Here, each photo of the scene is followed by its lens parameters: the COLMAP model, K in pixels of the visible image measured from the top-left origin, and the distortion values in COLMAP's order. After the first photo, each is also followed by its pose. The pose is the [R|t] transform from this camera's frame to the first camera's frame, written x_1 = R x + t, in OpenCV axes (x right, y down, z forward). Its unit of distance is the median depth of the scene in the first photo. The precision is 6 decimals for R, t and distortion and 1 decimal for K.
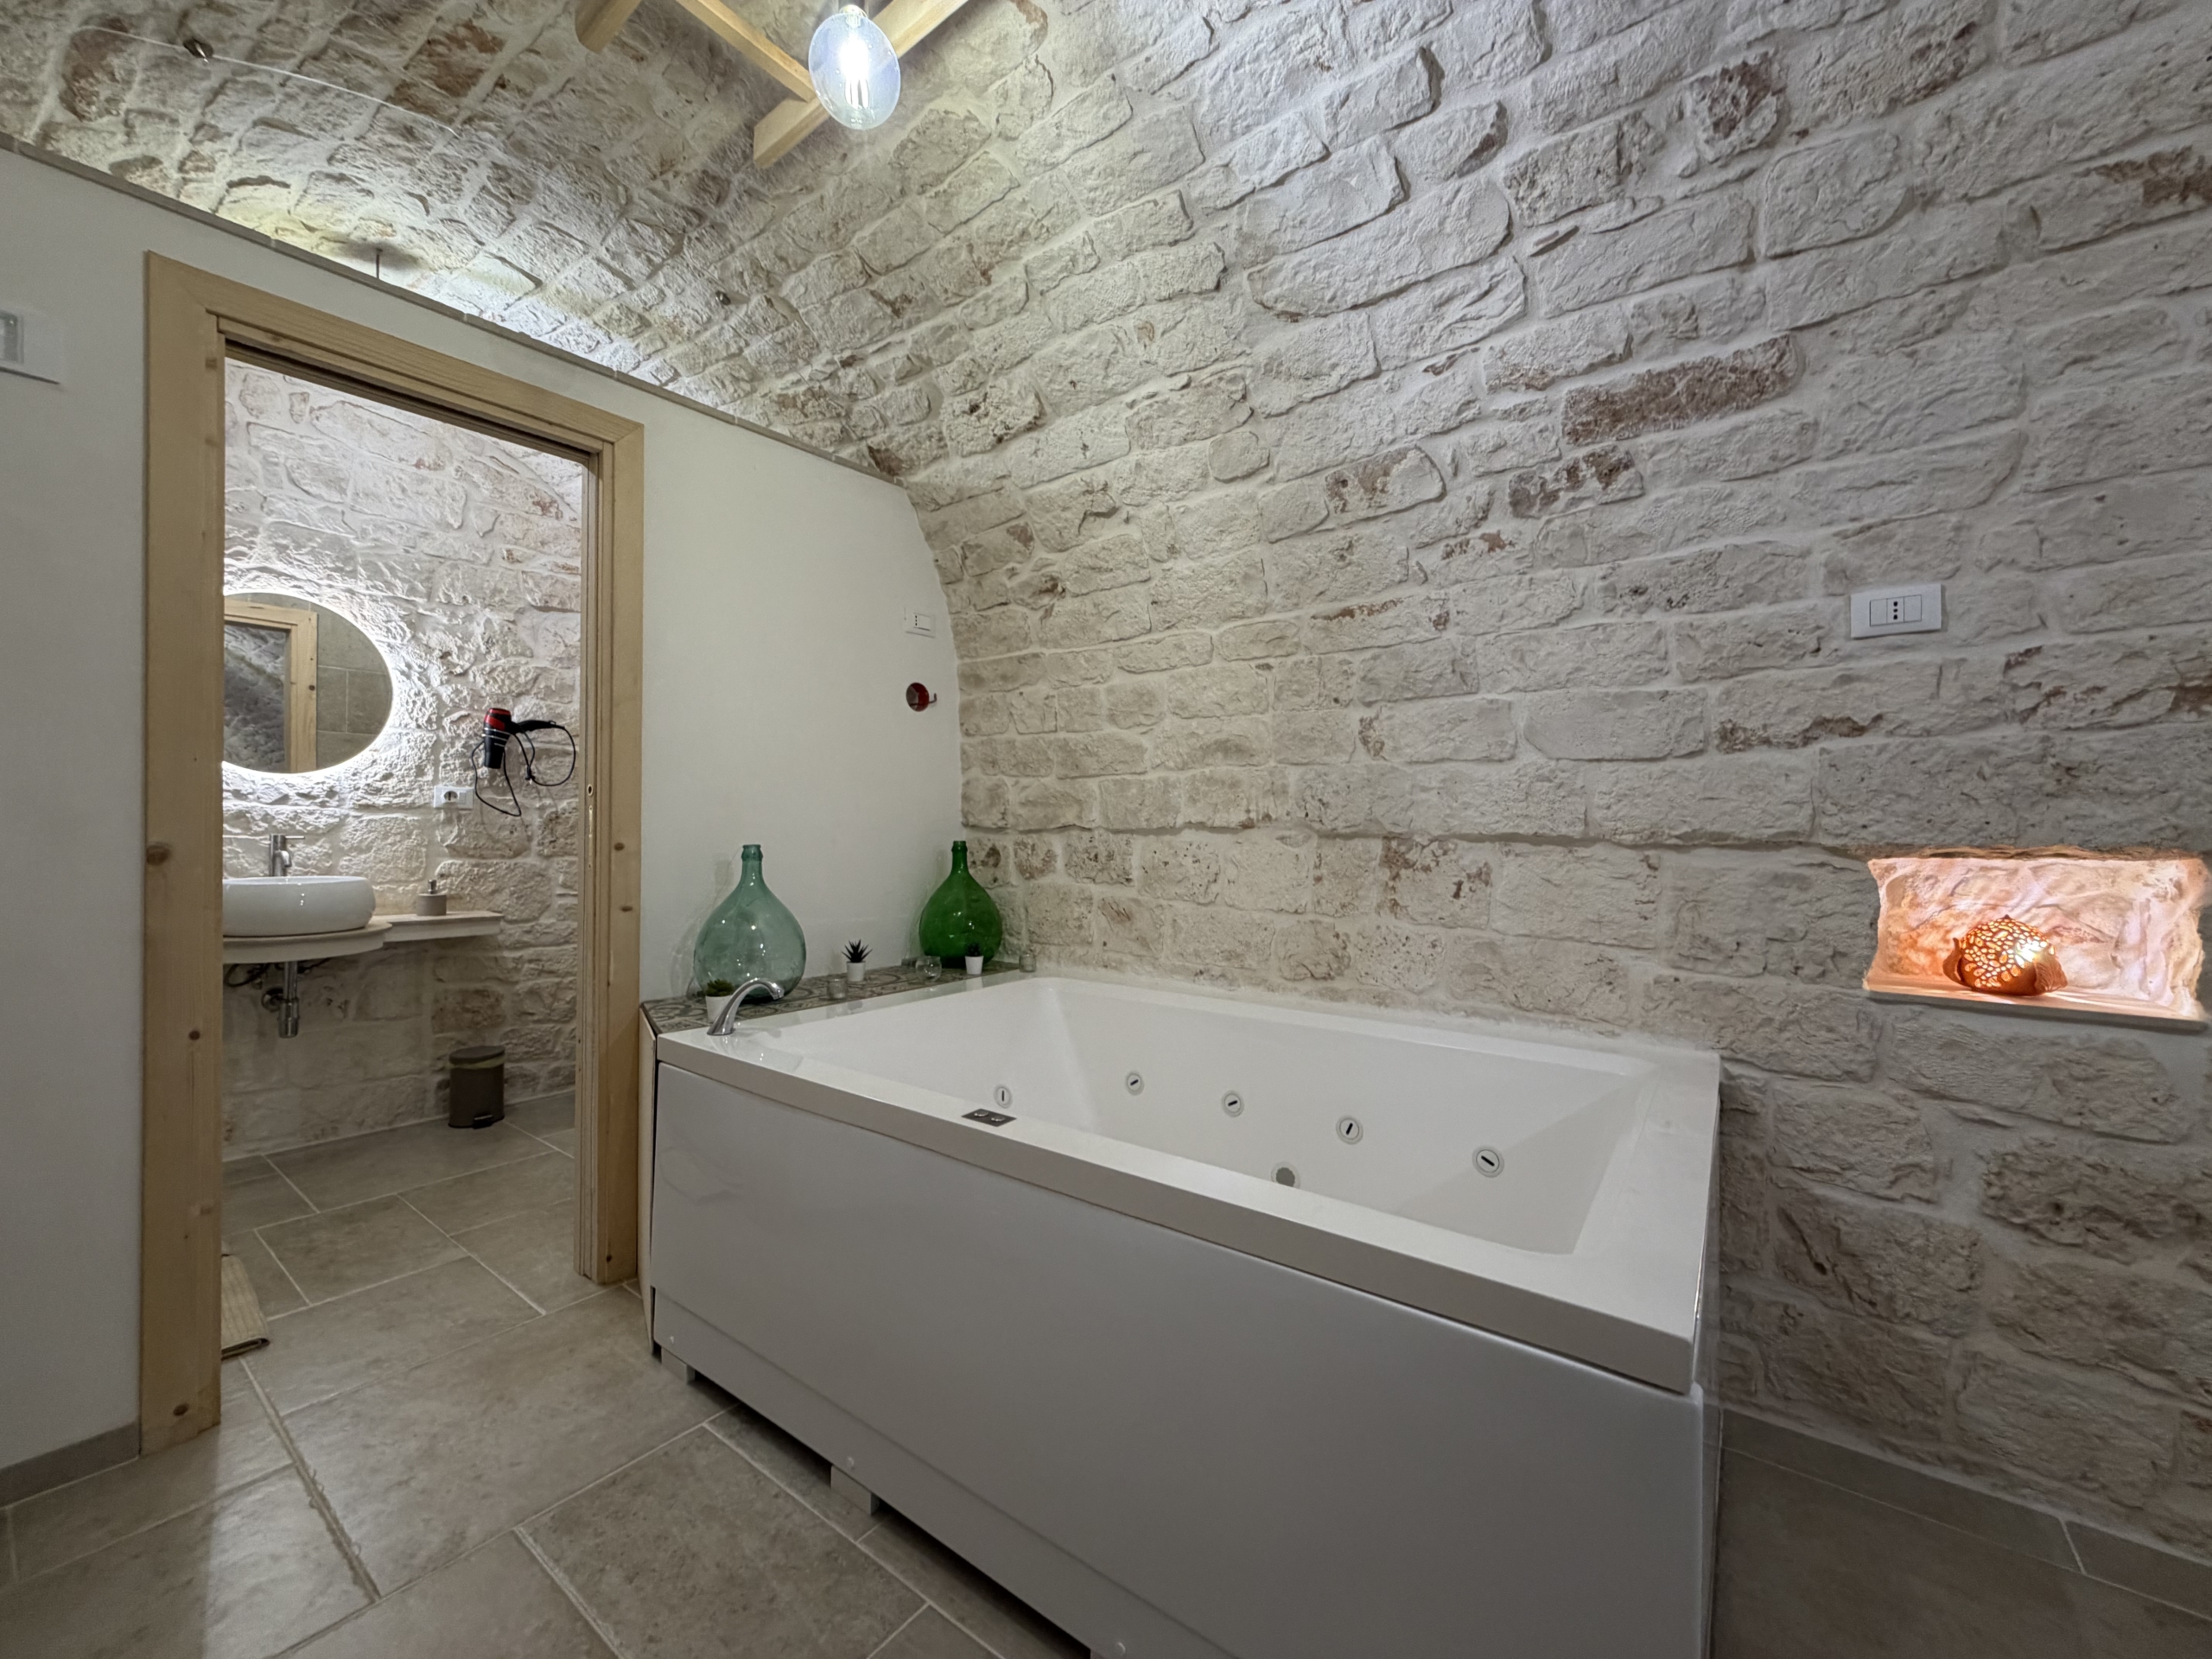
lens RADIAL K [[878.8, 0, 1098.2], [0, 878.8, 829.6], [0, 0, 1]] dist [0.000427, -0.000332]
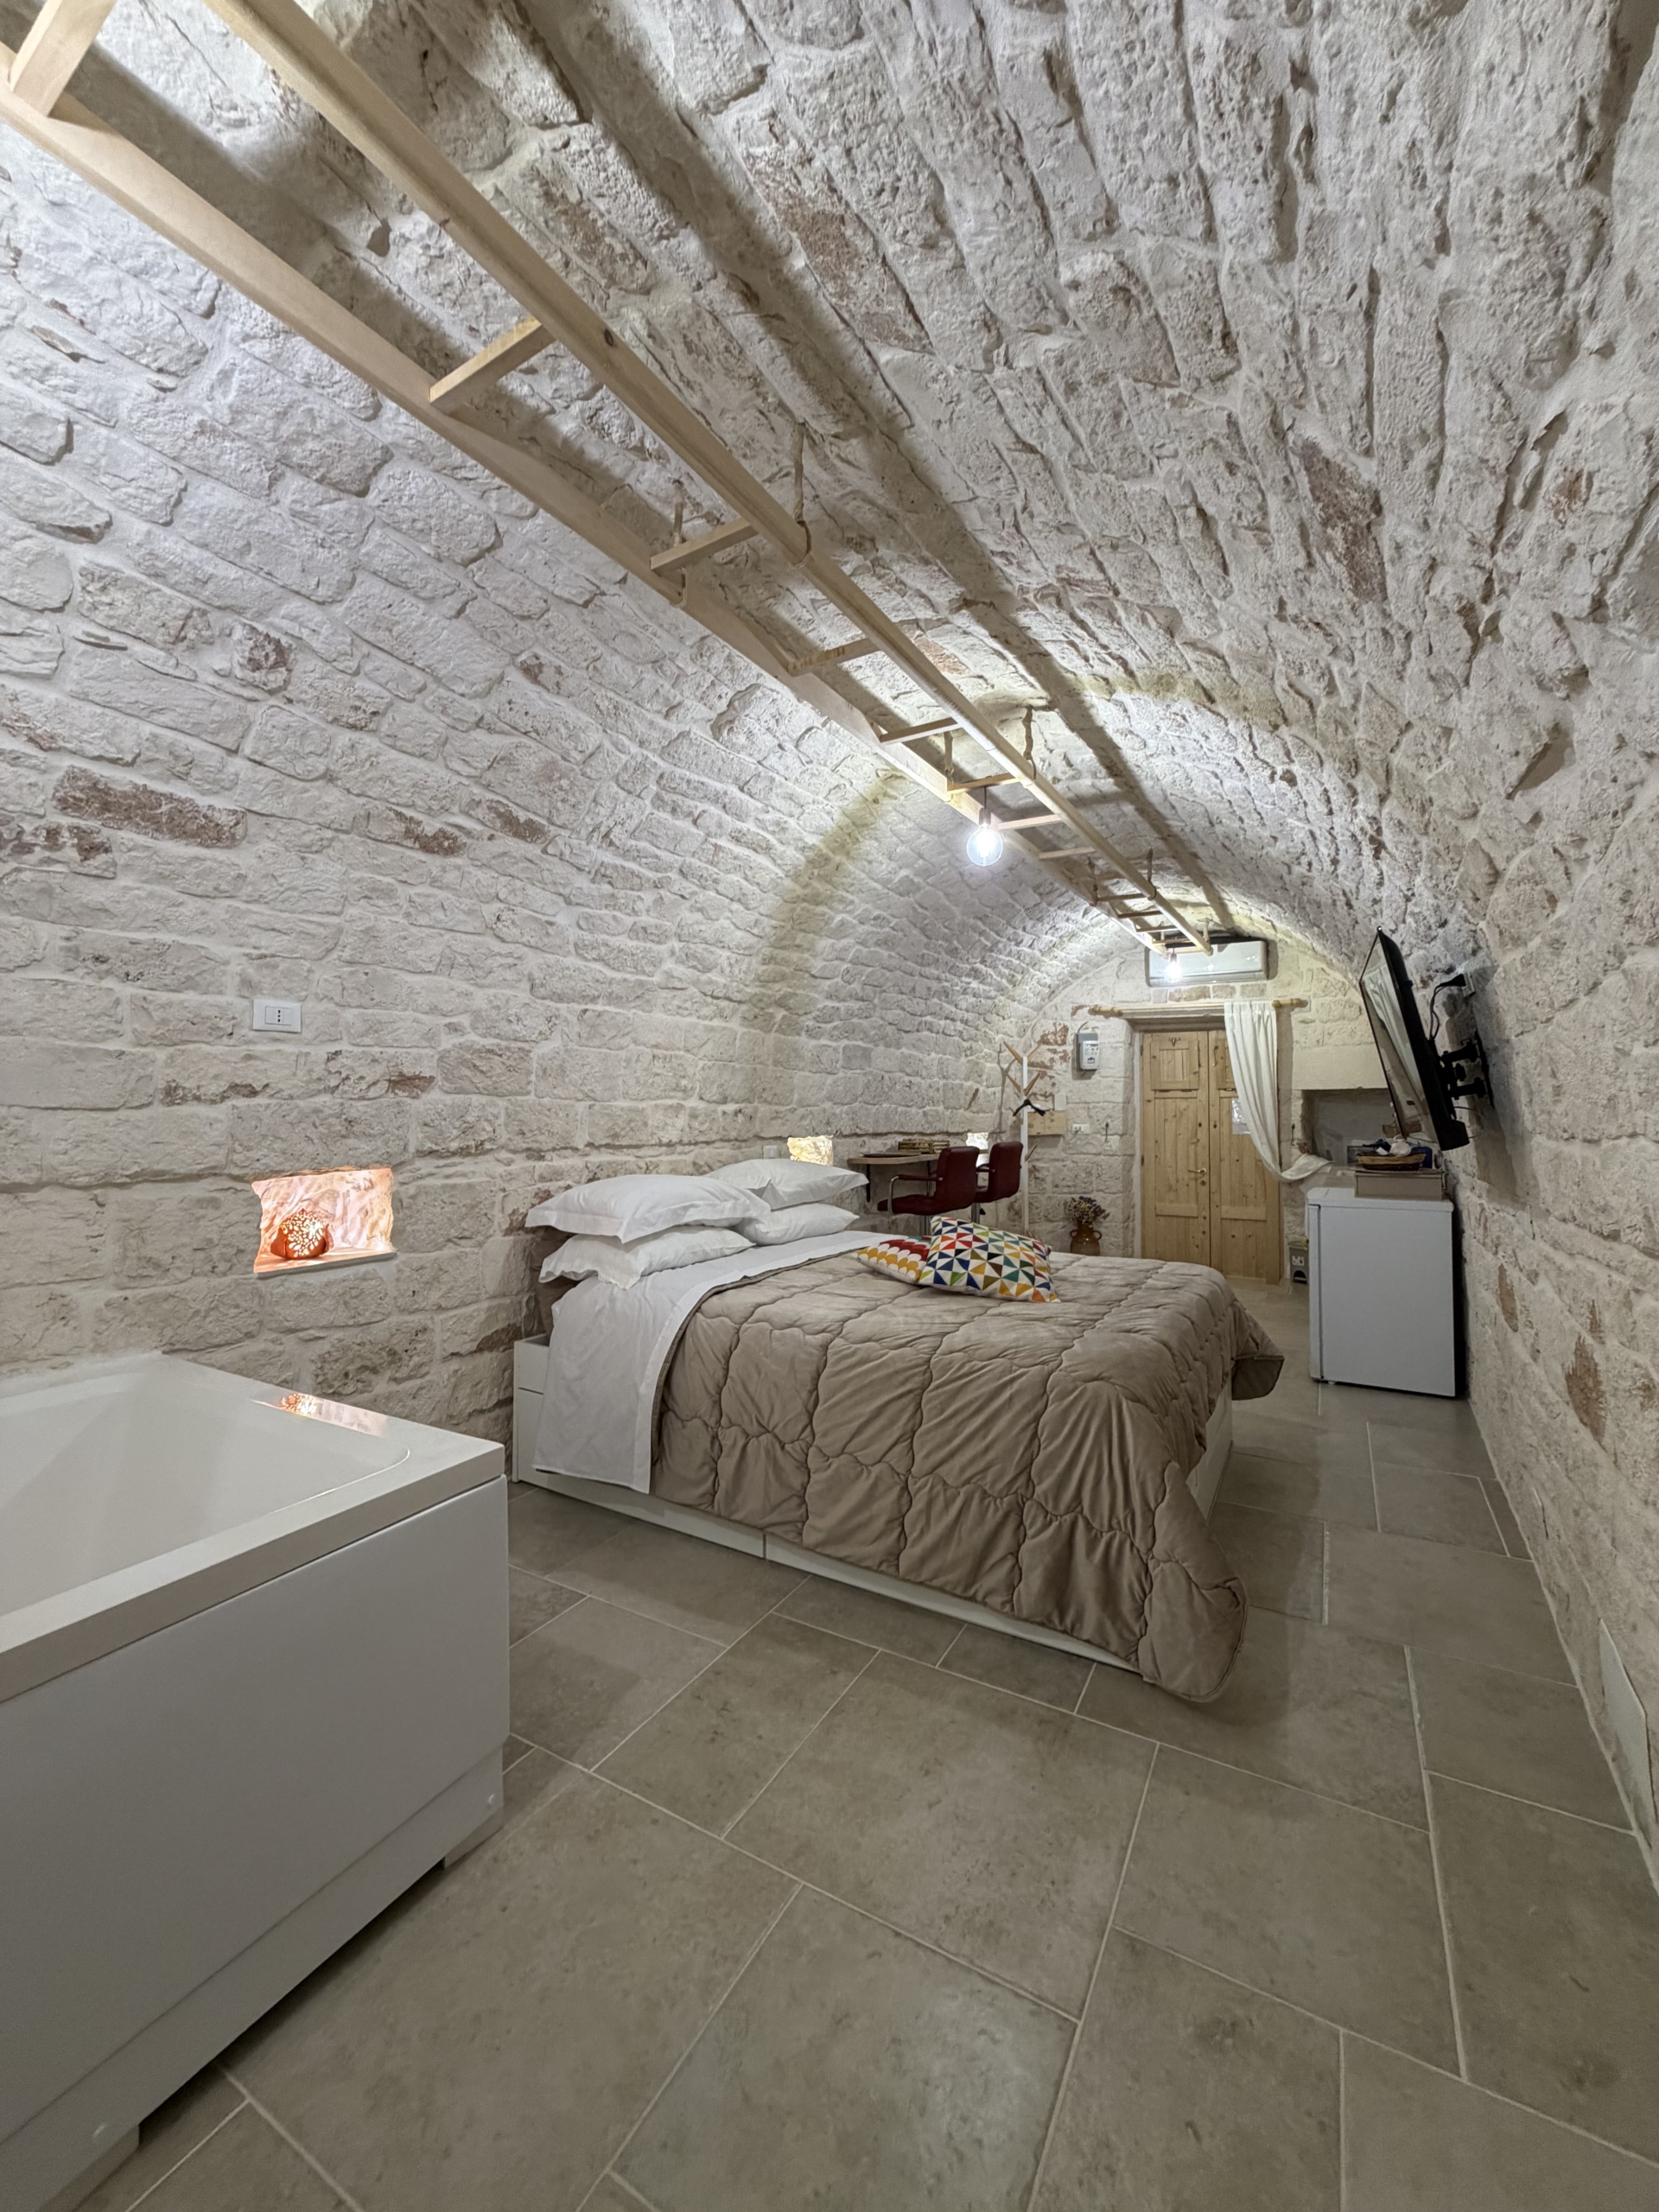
lens RADIAL K [[878.8, 0, 828.6], [0, 878.8, 1097.1], [0, 0, 1]] dist [0.000427, -0.000332]
pose [[-0.123836, 0.001854, 0.992301, -0.628601], [0.004294, 0.999990, -0.001333, -0.093375], [-0.992293, 0.004096, -0.123843, 0.226507]]
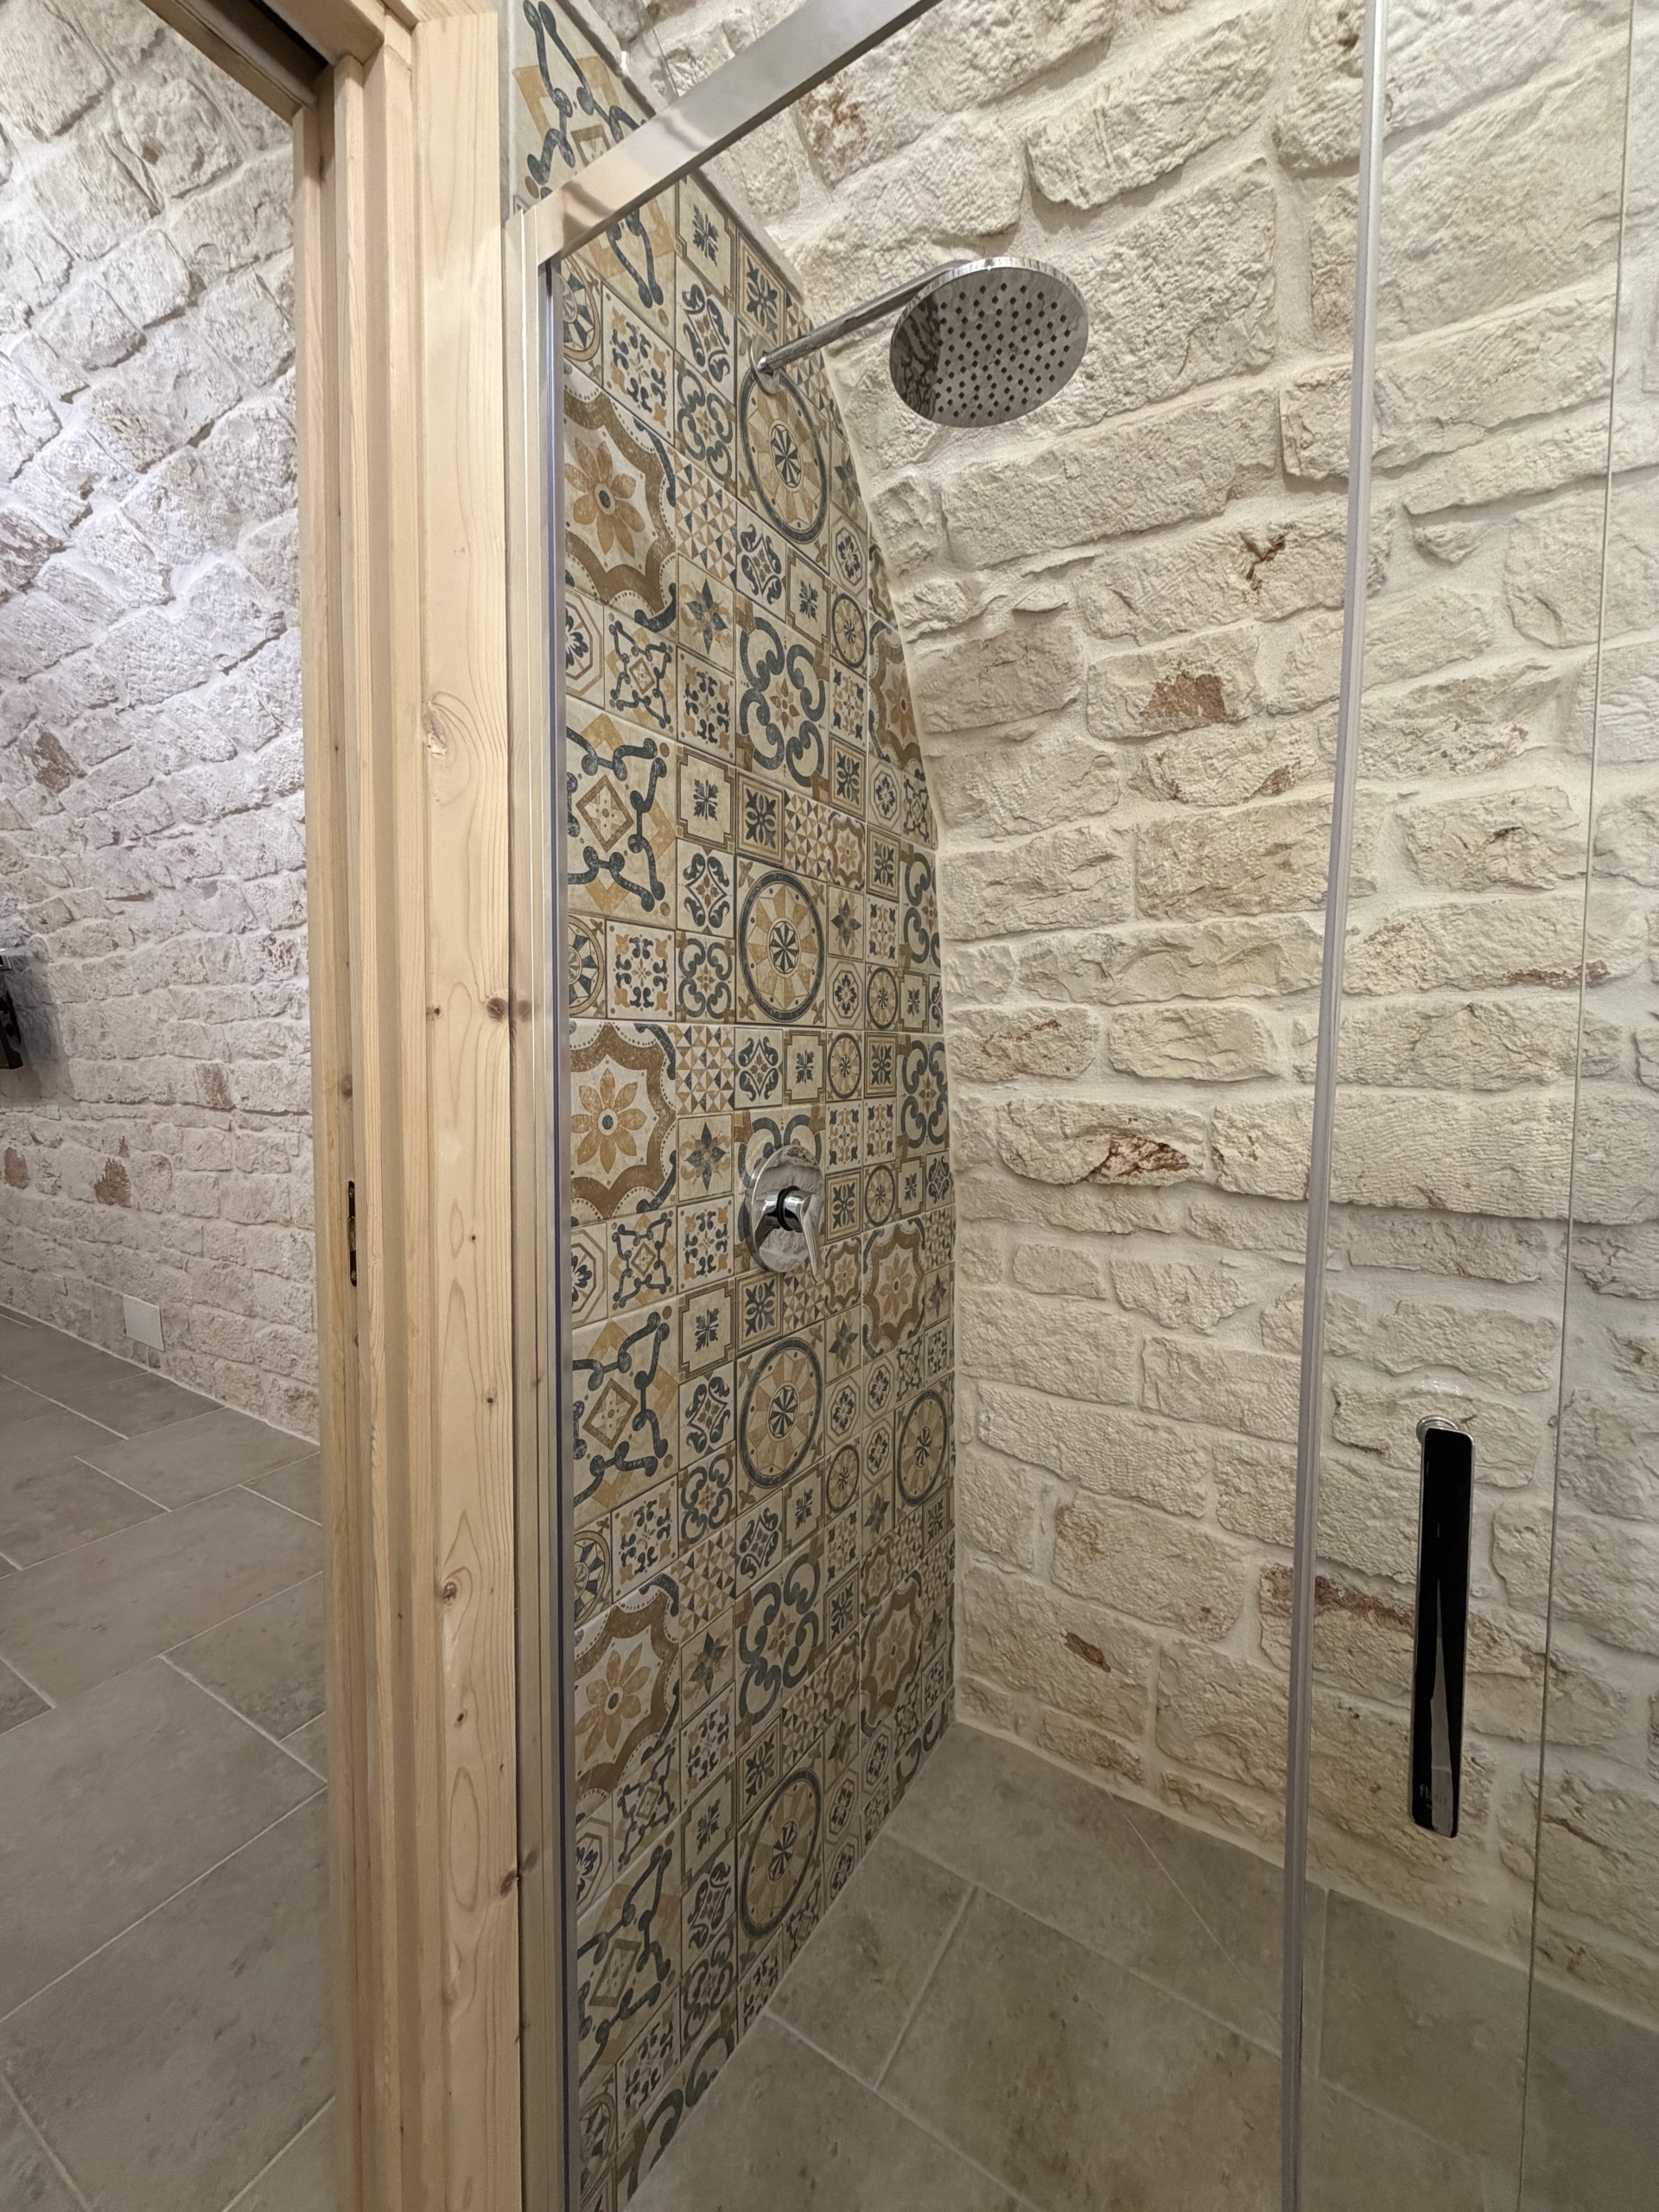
lens RADIAL K [[878.8, 0, 830.2], [0, 878.8, 1096.0], [0, 0, 1]] dist [0.000427, -0.000332]
pose [[-0.993724, -0.010005, -0.111410, -1.127488], [-0.016163, 0.998382, 0.054510, -0.094924], [0.110684, 0.055969, -0.992278, 1.381481]]
